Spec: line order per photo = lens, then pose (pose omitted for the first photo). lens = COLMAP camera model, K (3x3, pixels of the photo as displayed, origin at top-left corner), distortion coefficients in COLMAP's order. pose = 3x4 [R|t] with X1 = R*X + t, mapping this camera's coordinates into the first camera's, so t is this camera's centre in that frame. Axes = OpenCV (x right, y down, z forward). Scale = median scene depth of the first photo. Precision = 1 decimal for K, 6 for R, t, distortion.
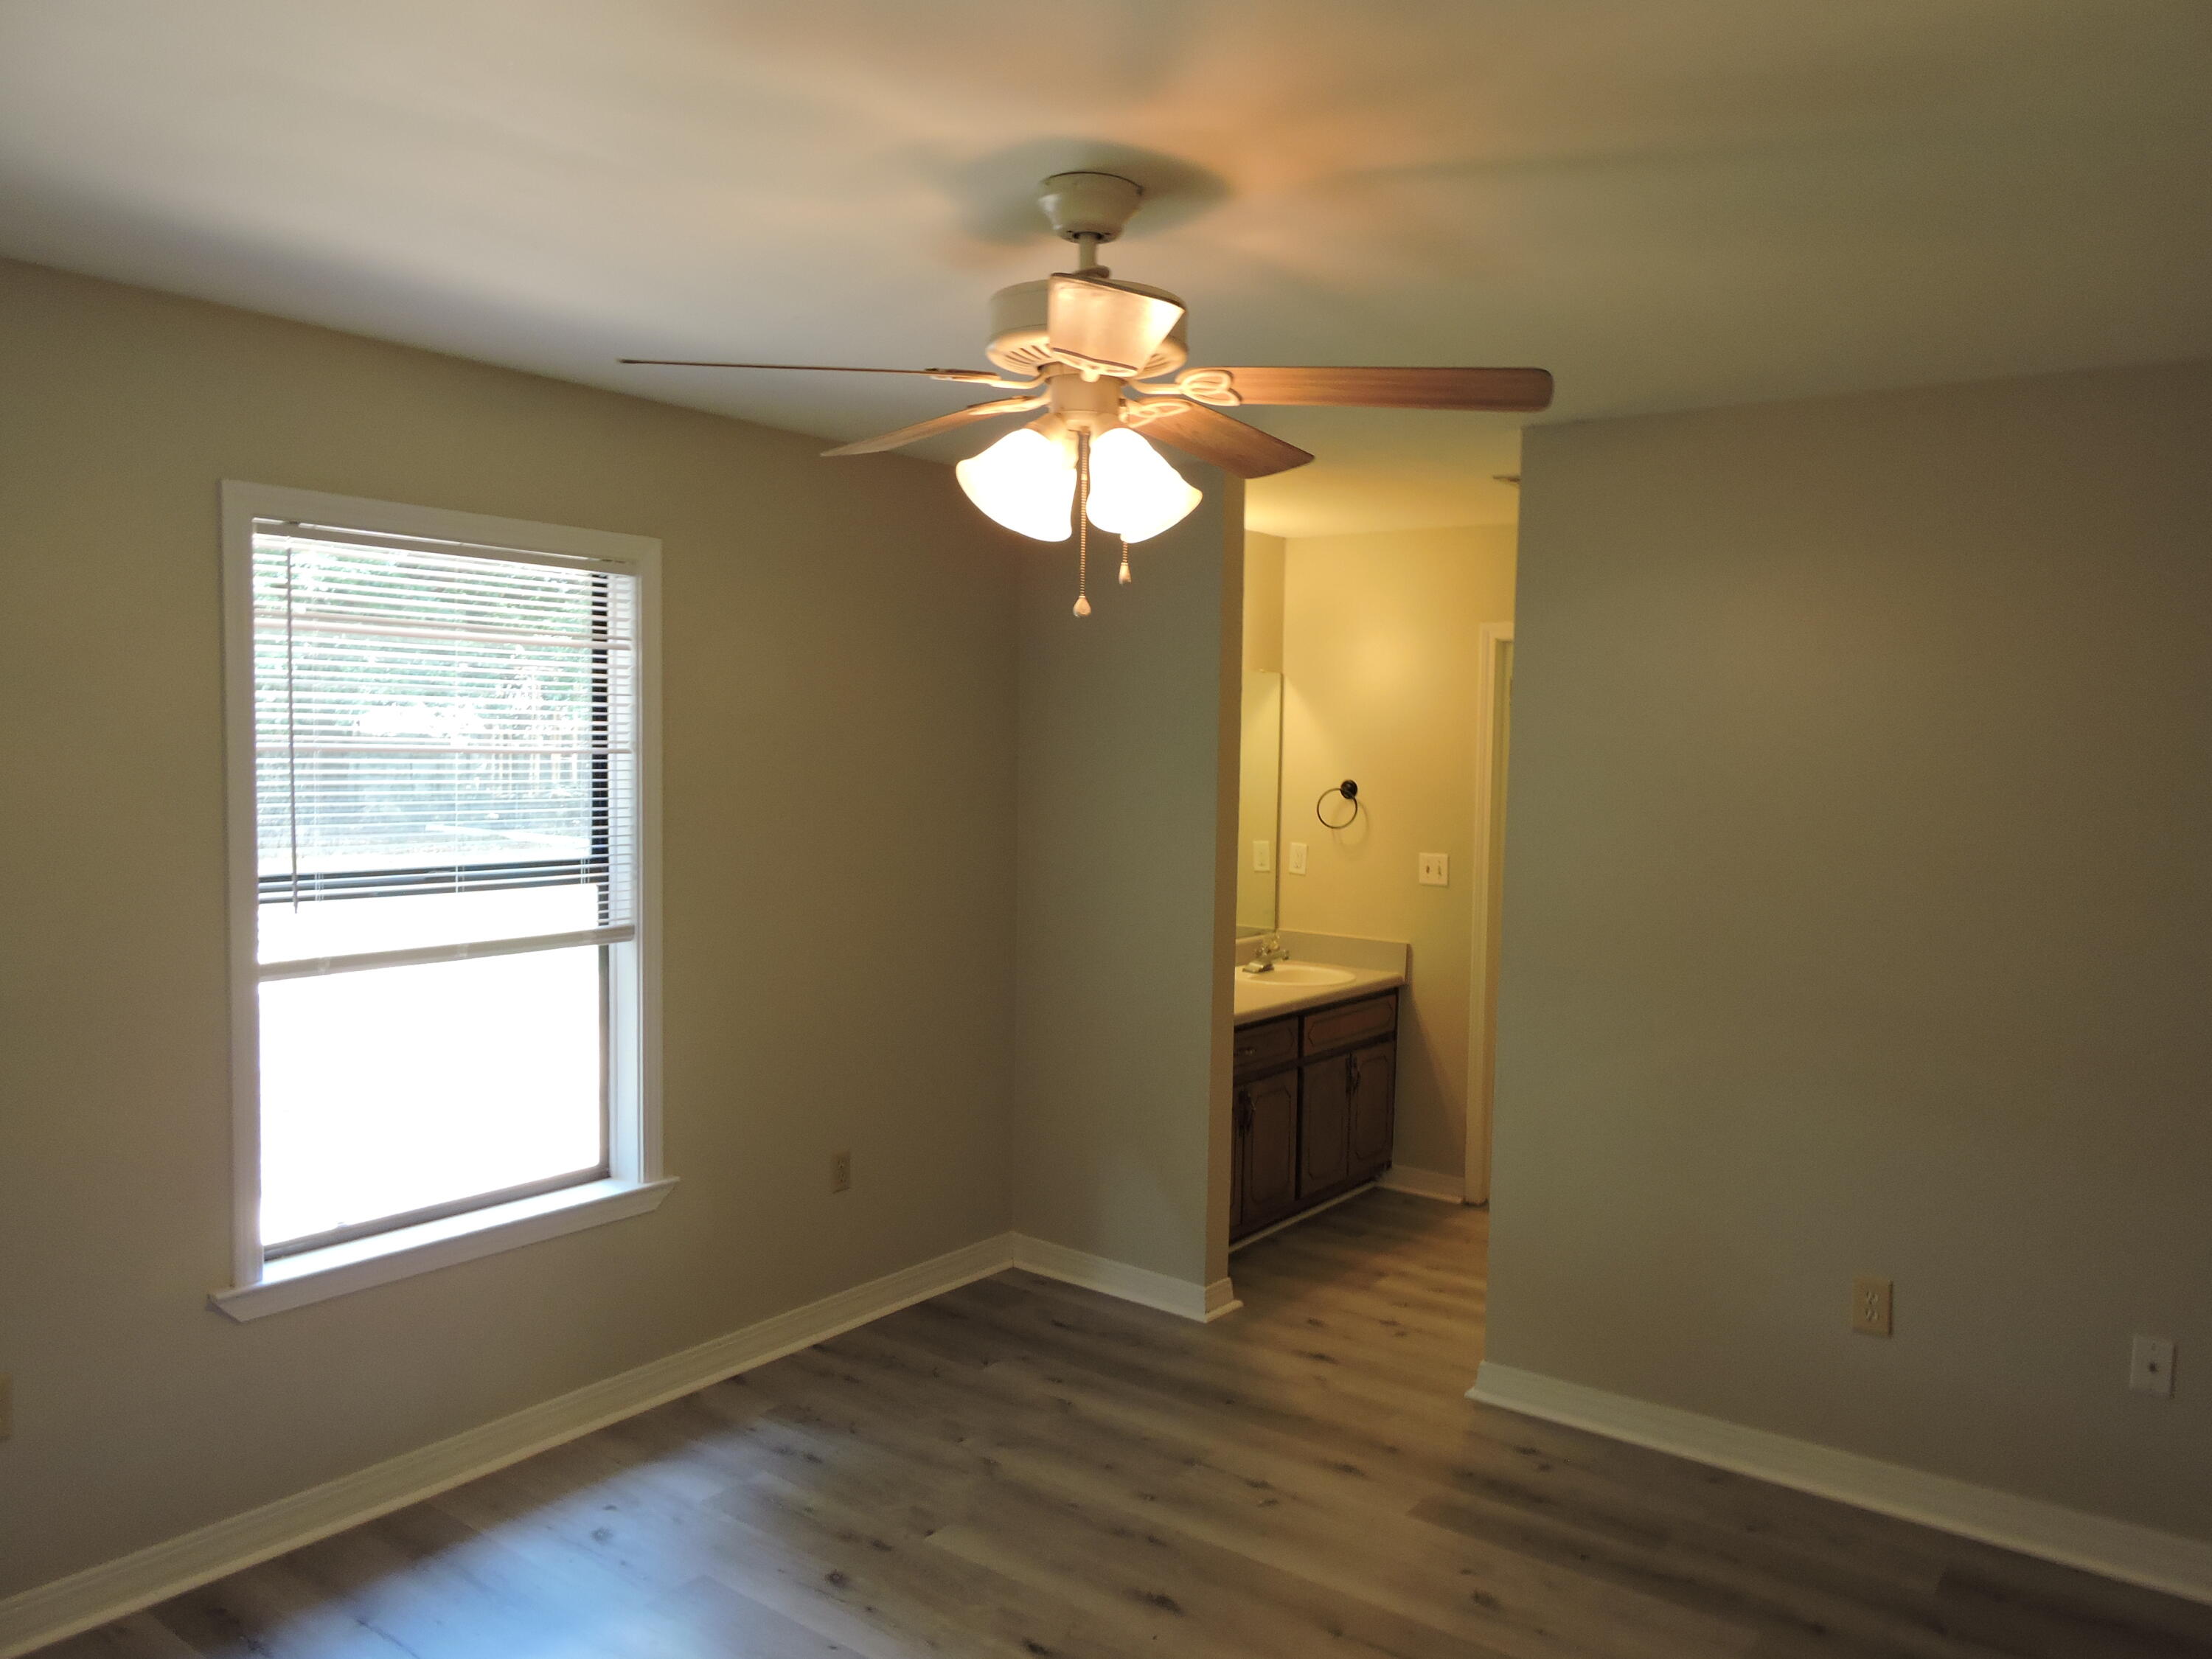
lens RADIAL K [[1606.6, 0, 1117.5], [0, 1606.6, 795.9], [0, 0, 1]] dist [-0.002848, 0.002875]
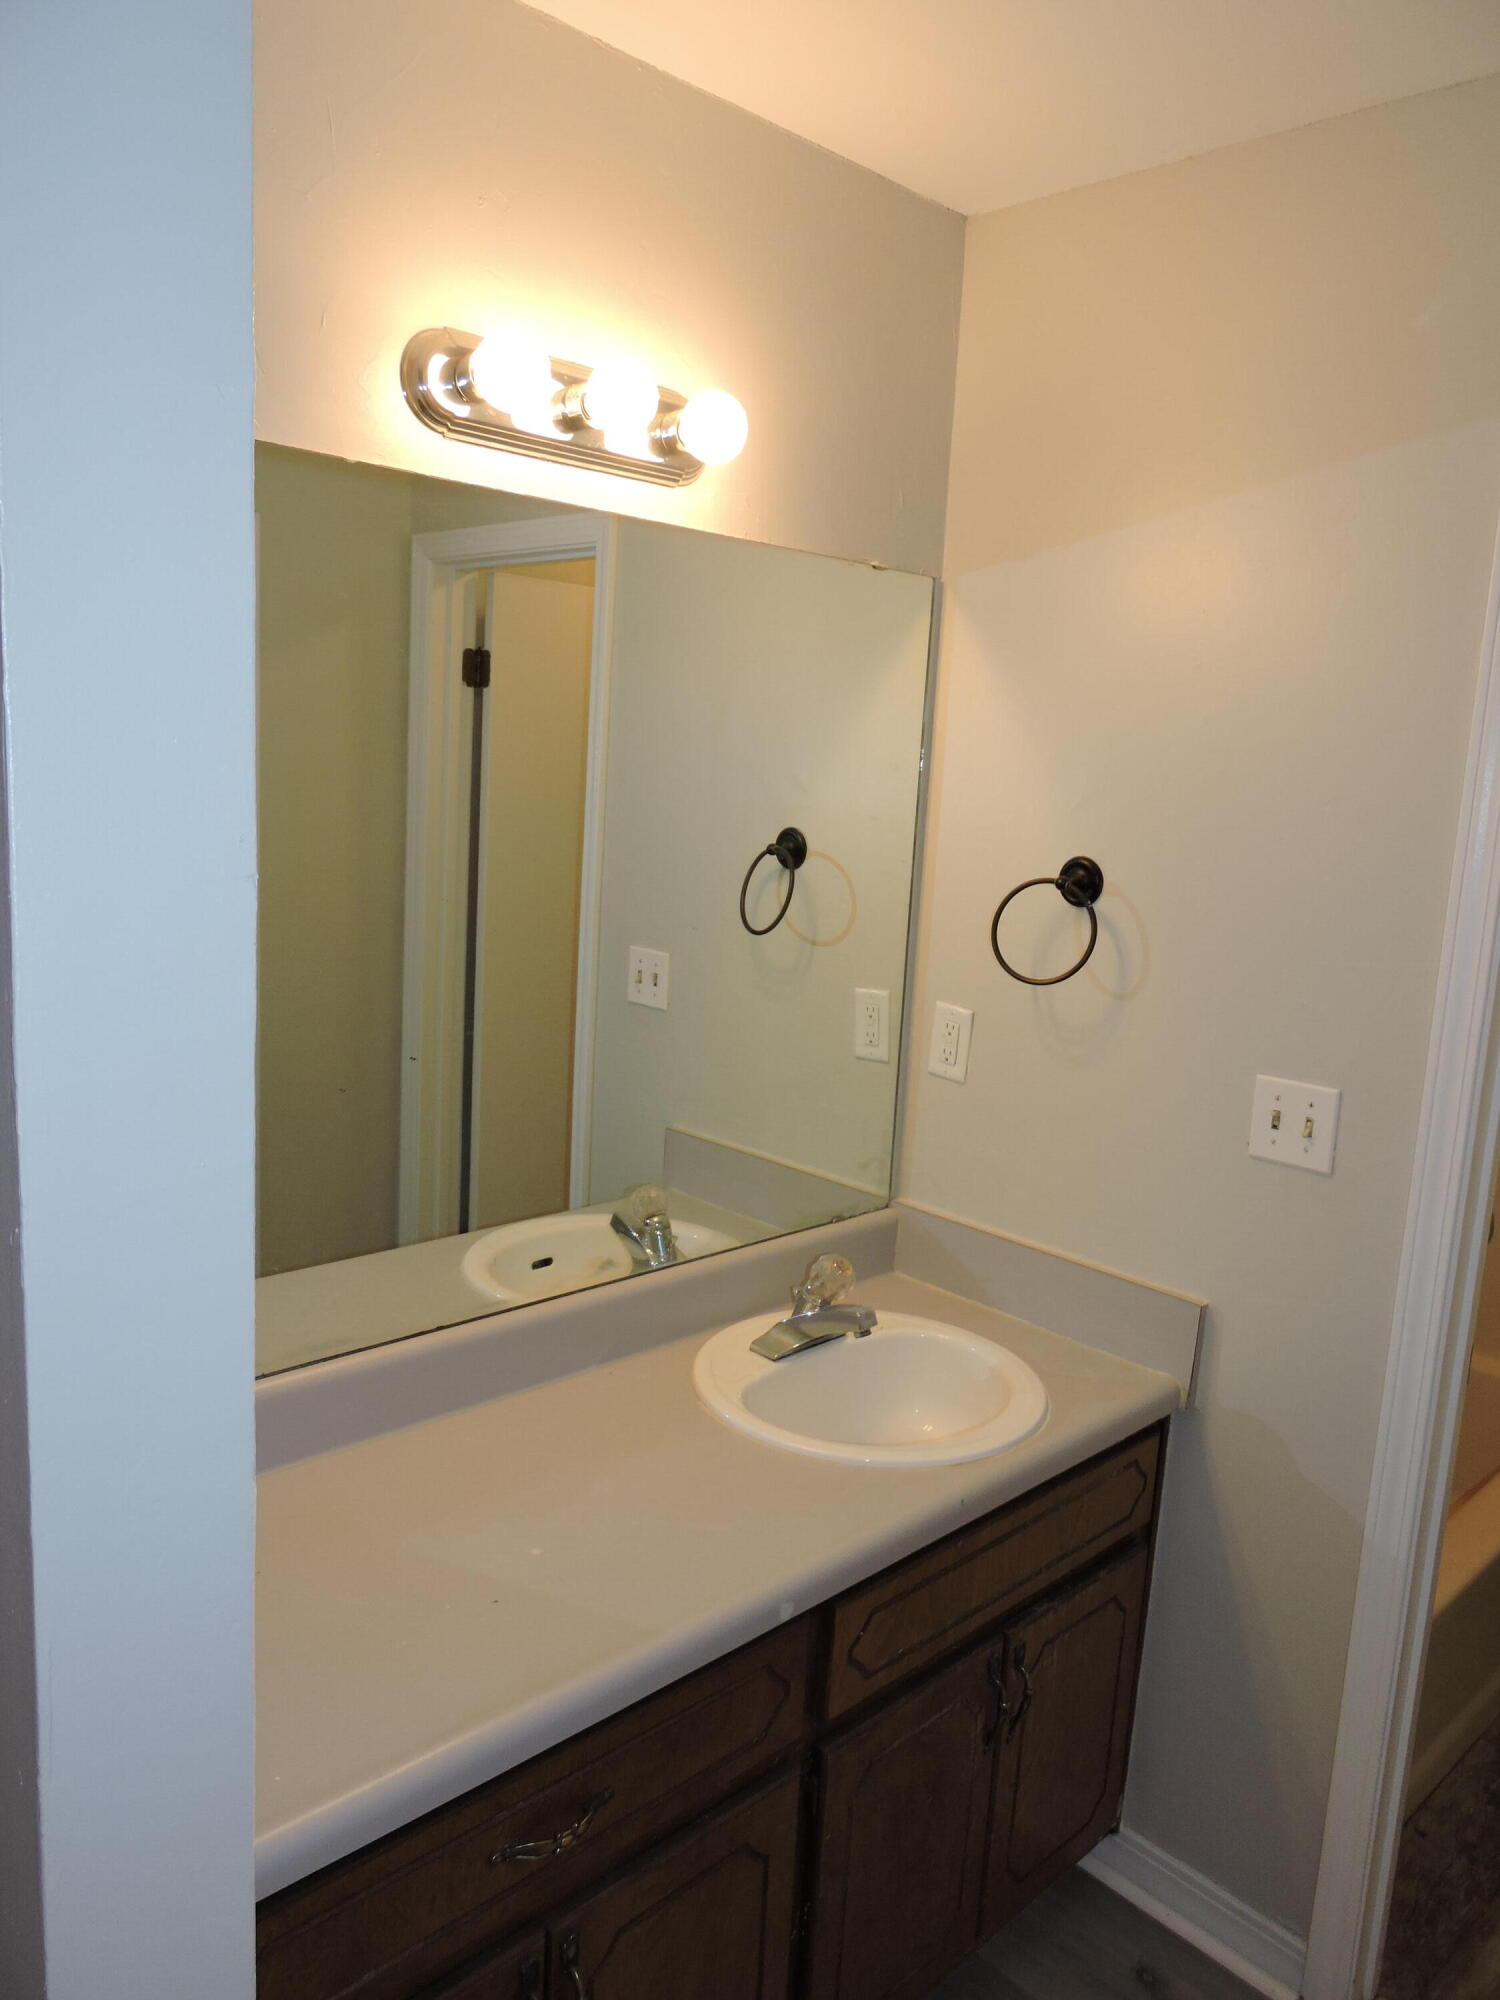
lens RADIAL K [[1452.6, 0, 744.4], [0, 1452.6, 994.9], [0, 0, 1]] dist [-0.002848, 0.002875]
pose [[0.985771, 0.061684, -0.156365, 0.123507], [-0.042848, 0.991716, 0.121093, -0.016499], [0.162539, -0.112670, 0.980248, 0.658001]]
